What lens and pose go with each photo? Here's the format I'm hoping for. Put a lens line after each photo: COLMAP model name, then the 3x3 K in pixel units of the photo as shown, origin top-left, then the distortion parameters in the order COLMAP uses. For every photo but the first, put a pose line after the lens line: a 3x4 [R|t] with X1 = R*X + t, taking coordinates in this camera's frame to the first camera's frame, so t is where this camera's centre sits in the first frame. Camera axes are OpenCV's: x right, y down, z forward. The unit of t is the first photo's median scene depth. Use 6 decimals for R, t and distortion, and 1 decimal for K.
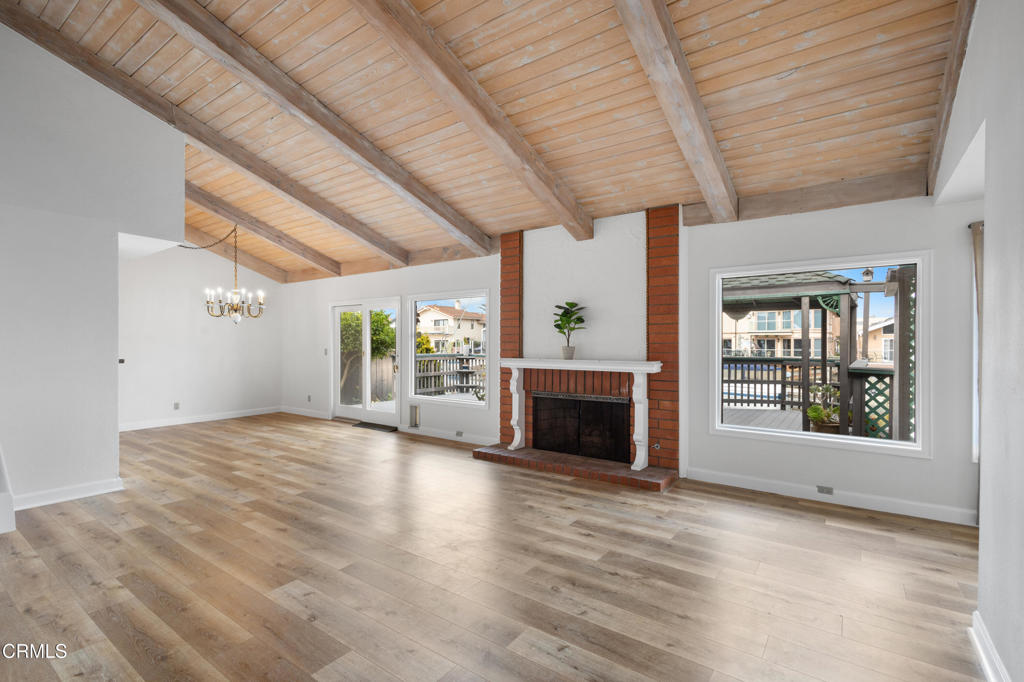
lens RADIAL K [[471.7, 0, 513.4], [0, 471.7, 342.2], [0, 0, 1]] dist [0.014729, -0.007055]
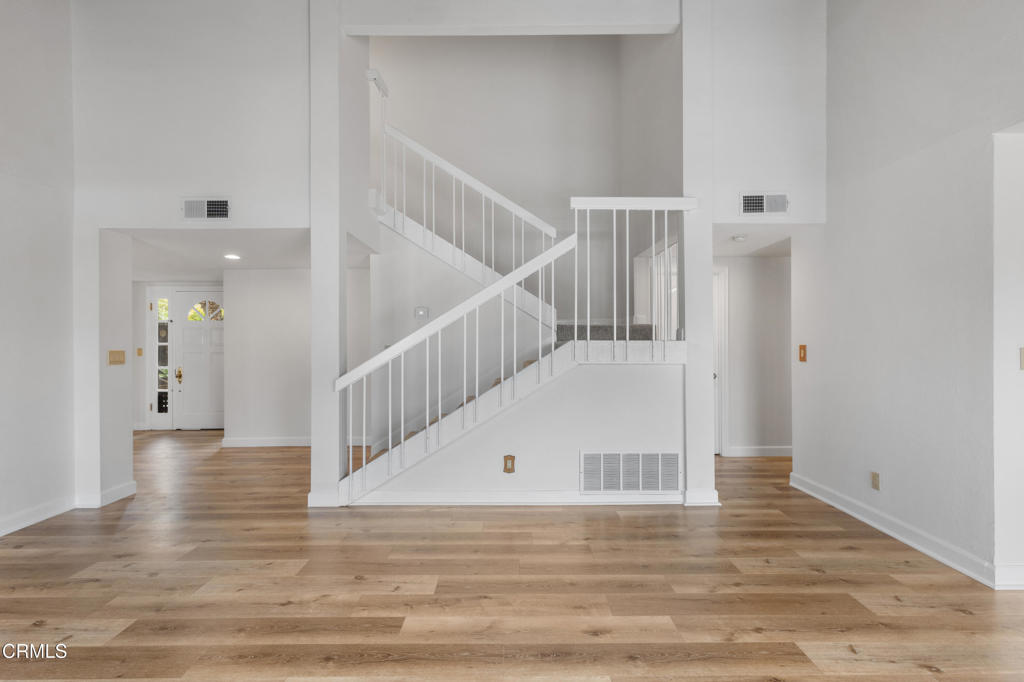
lens RADIAL K [[471.7, 0, 513.4], [0, 471.7, 342.2], [0, 0, 1]] dist [0.014729, -0.007055]
pose [[-0.806989, 0.002777, -0.590560, -0.035895], [0.003585, 0.999994, -0.000197, 0.018647], [0.590555, -0.002277, -0.806994, 1.231662]]
